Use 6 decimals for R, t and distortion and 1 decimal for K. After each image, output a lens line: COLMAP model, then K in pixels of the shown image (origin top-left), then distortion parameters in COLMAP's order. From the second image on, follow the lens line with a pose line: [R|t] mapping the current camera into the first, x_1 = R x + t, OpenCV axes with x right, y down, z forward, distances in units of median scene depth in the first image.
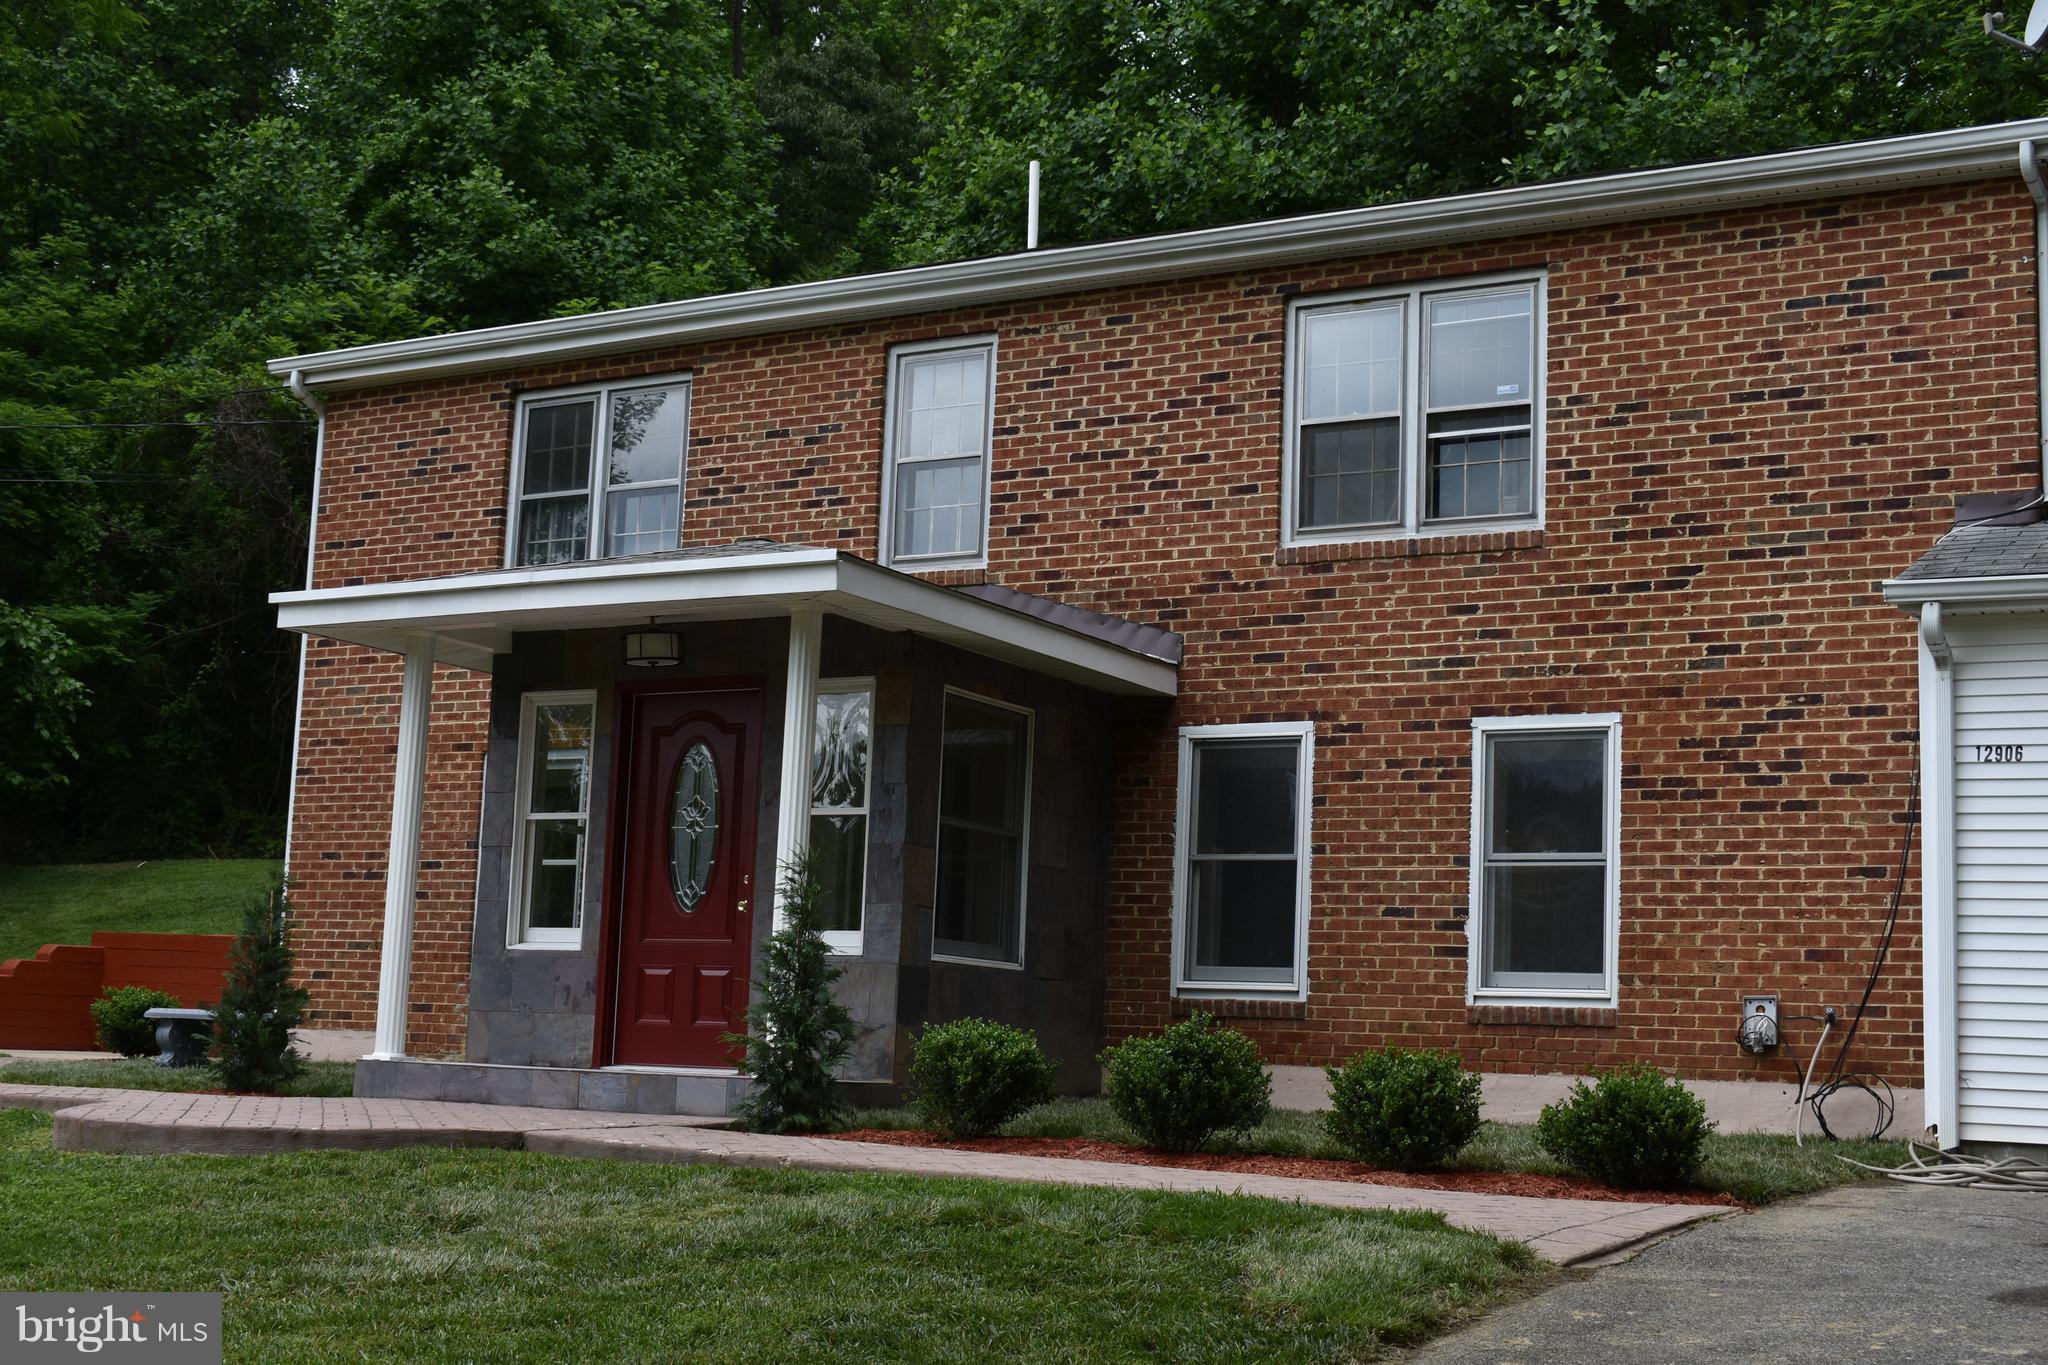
lens RADIAL K [[2603.9, 0, 1024.0], [0, 2603.9, 682.5], [0, 0, 1]] dist [-0.036986, -0.022660]
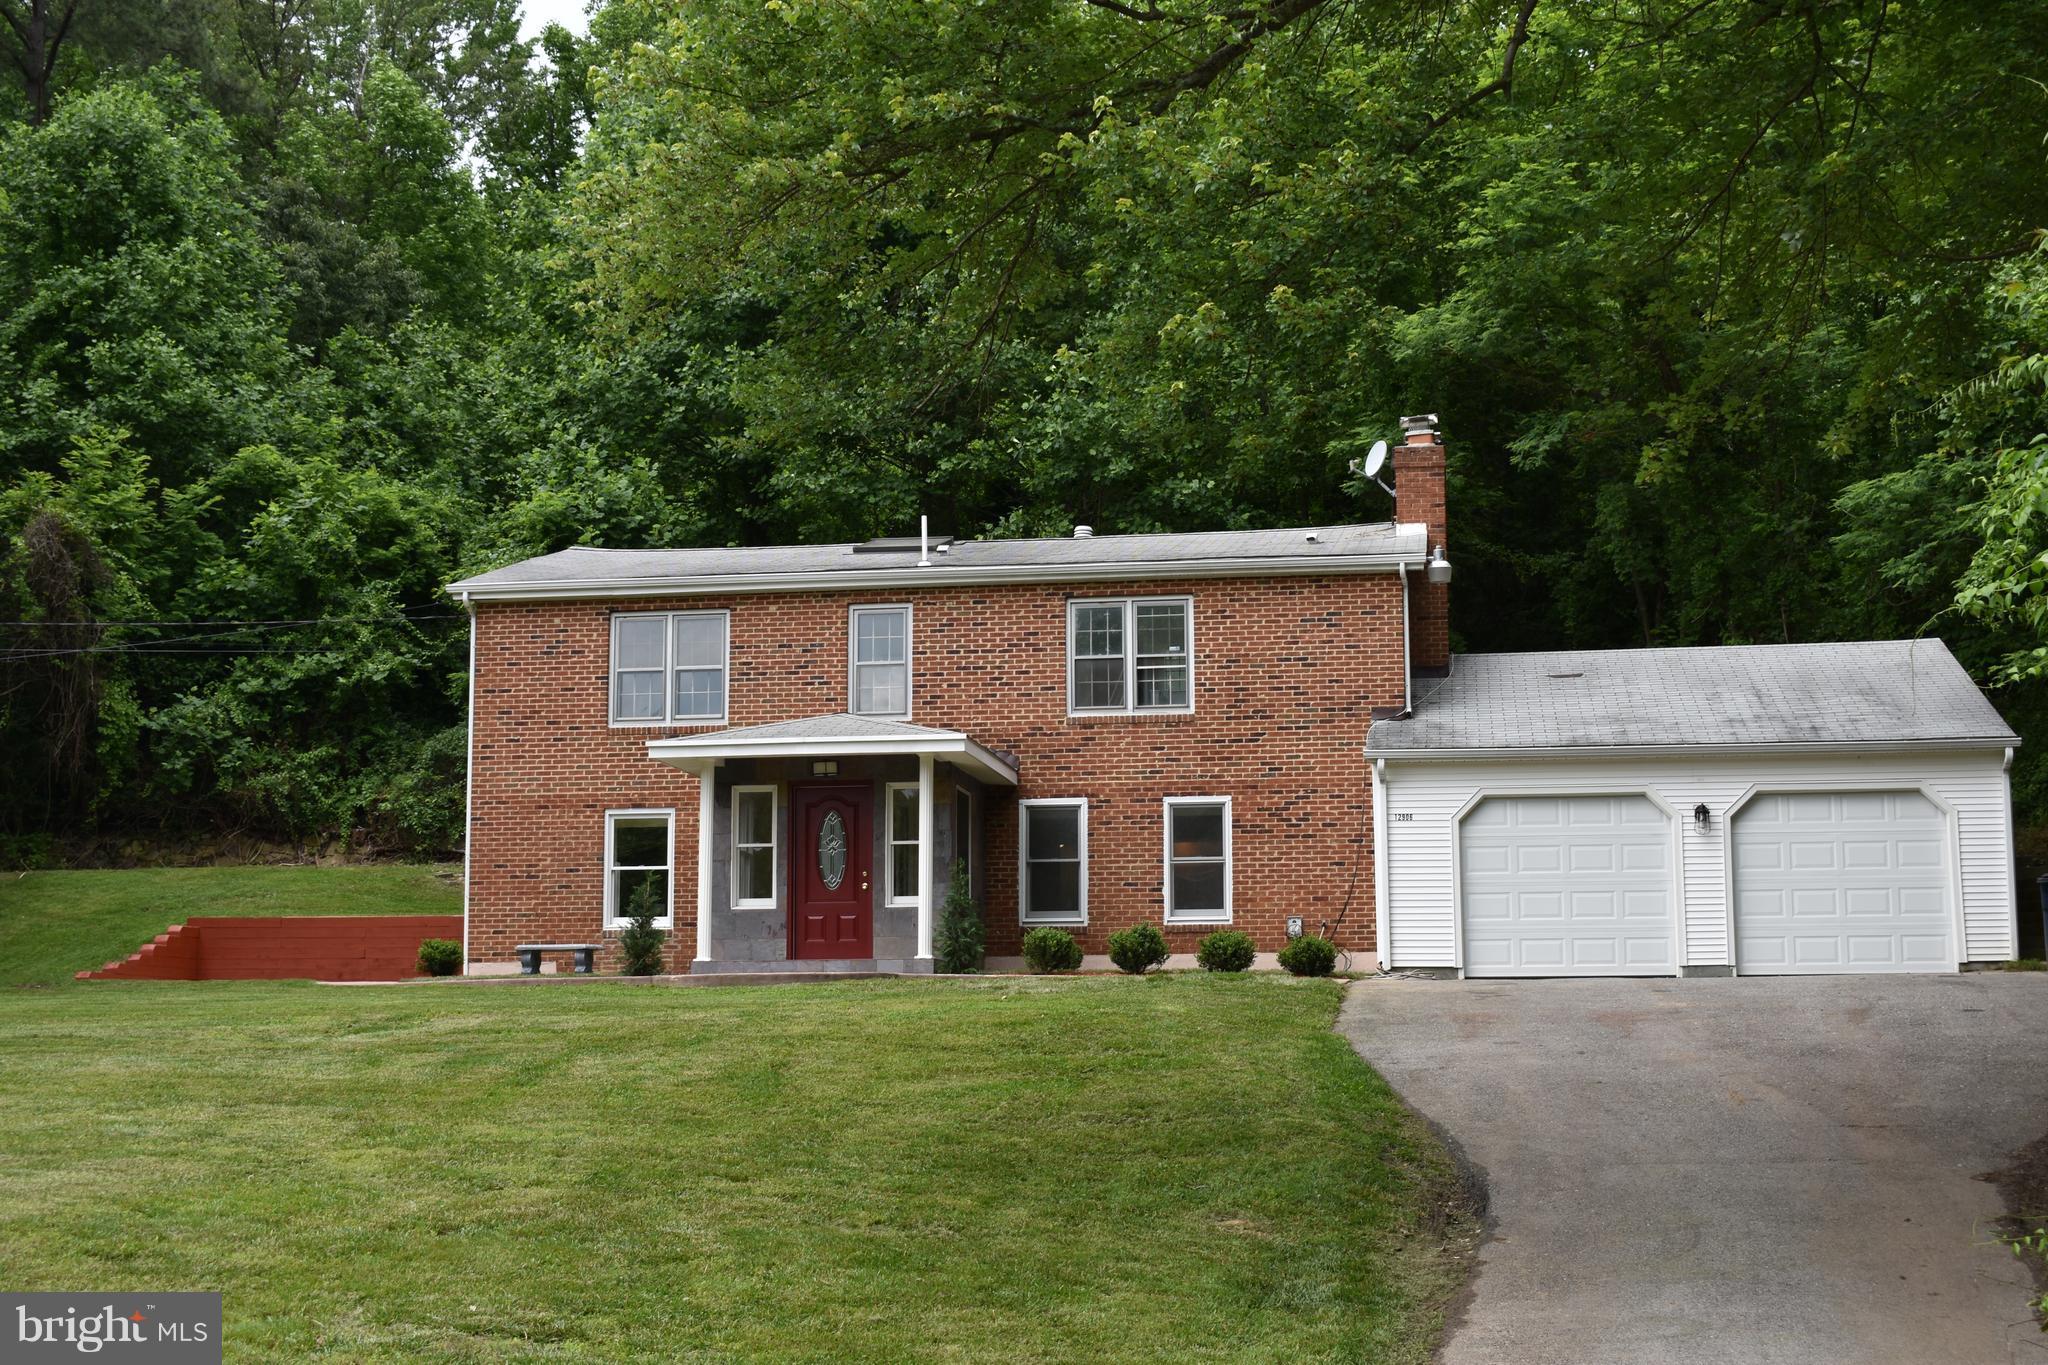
lens RADIAL K [[2764.9, 0, 1024.0], [0, 2764.9, 682.5], [0, 0, 1]] dist [-0.027021, -0.023076]
pose [[0.933089, 0.009747, 0.359513, -0.798500], [-0.011750, 0.999925, 0.003386, -0.092058], [-0.359453, -0.007384, 0.933134, -1.181807]]
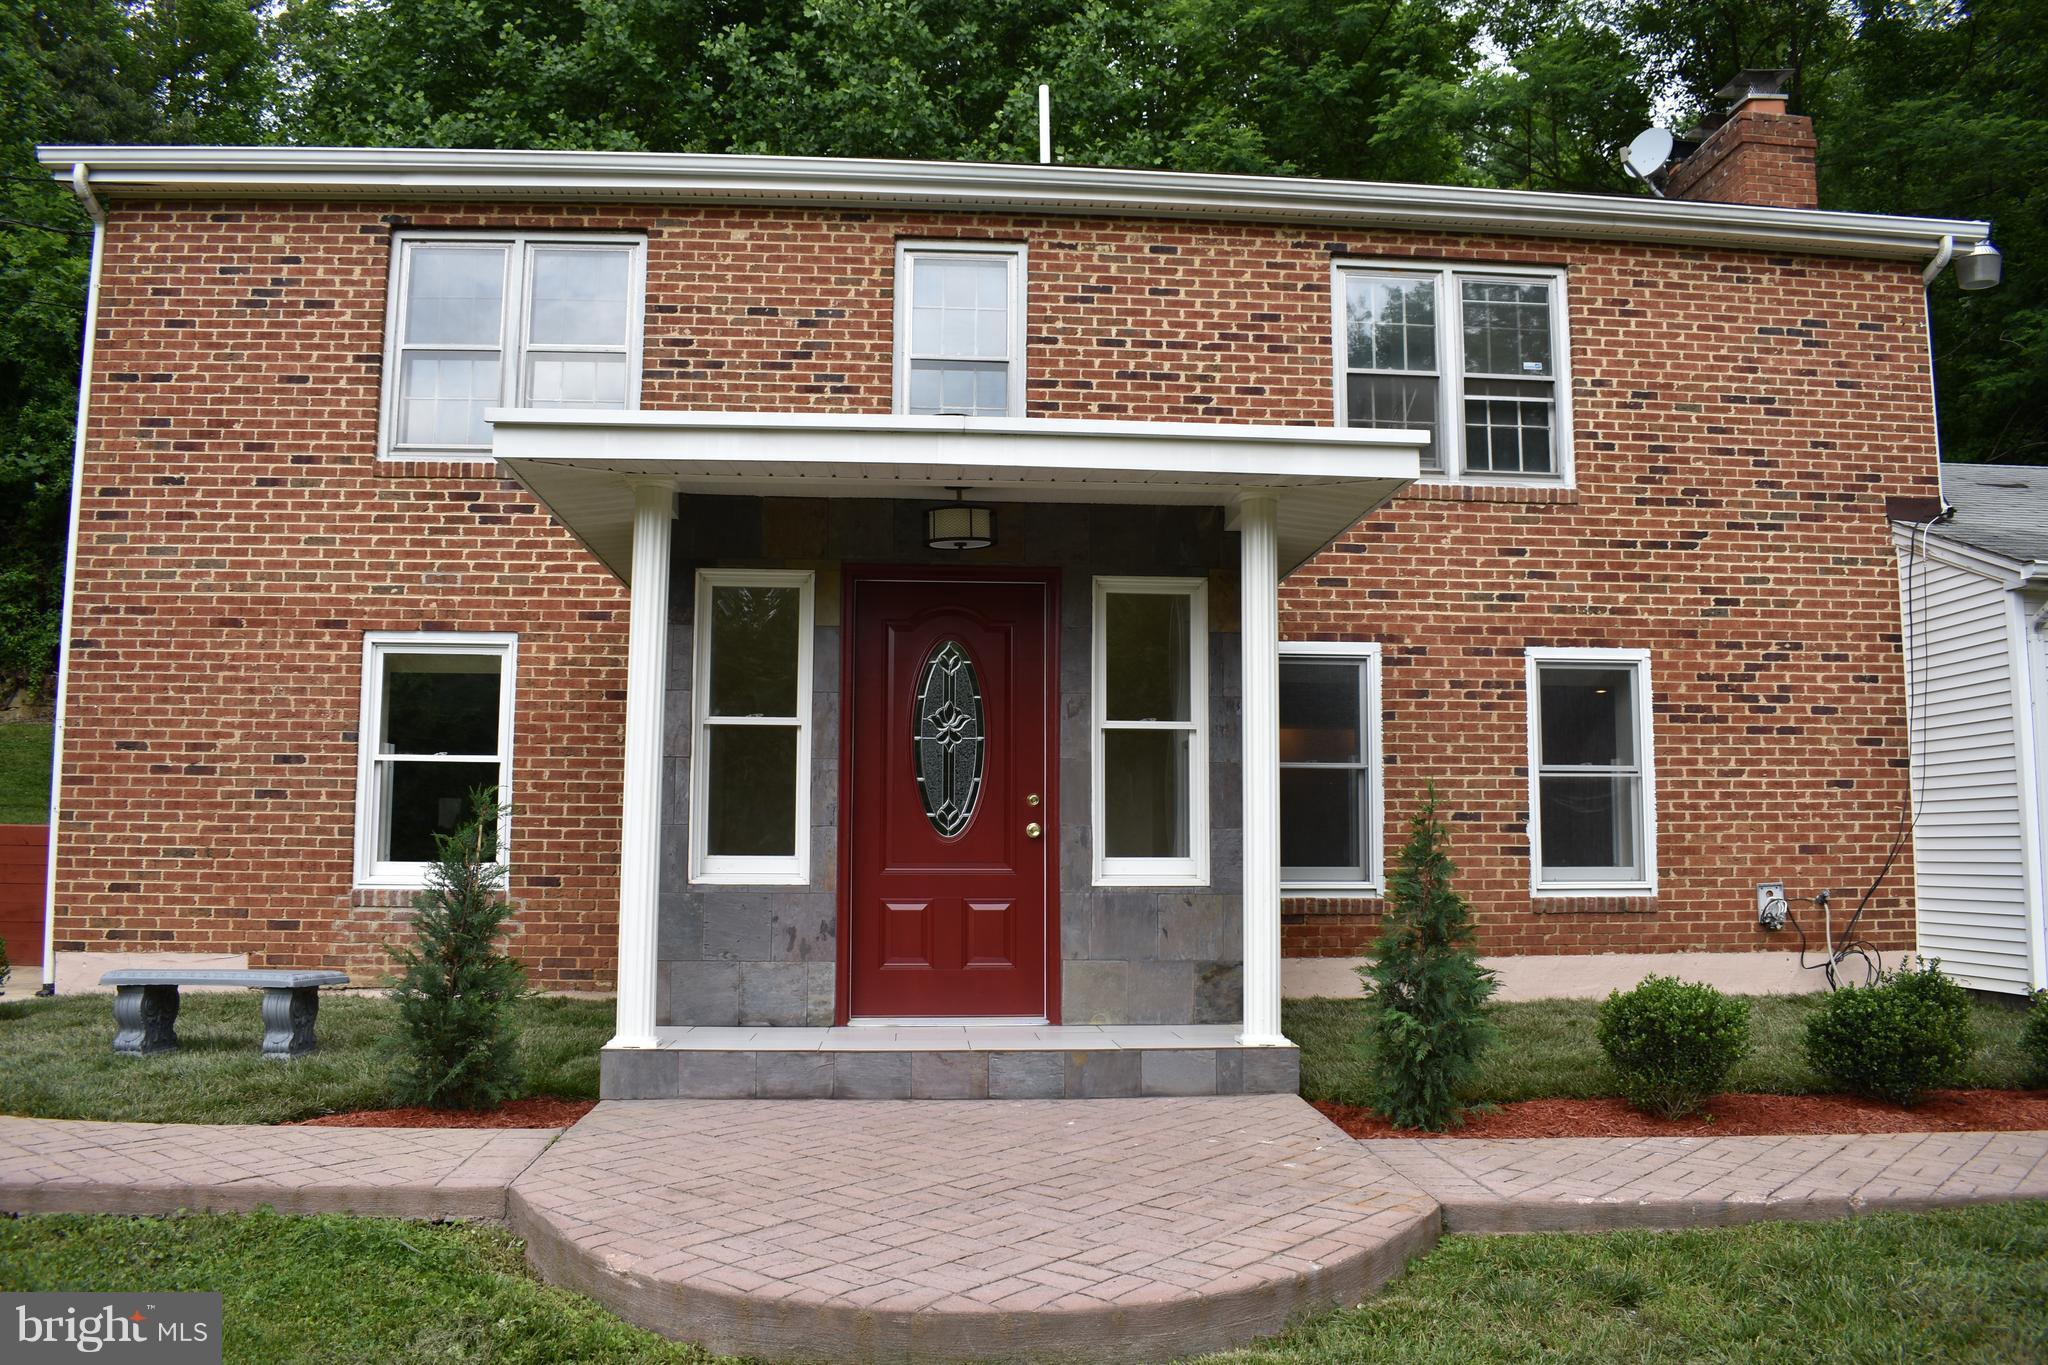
lens RADIAL K [[1599.2, 0, 1024.0], [0, 1599.2, 682.5], [0, 0, 1]] dist [-0.099775, 0.023679]
pose [[0.822758, 0.026184, 0.567788, -0.406677], [-0.054494, 0.997971, 0.032943, 0.018280], [-0.565773, -0.058045, 0.822515, 0.549619]]
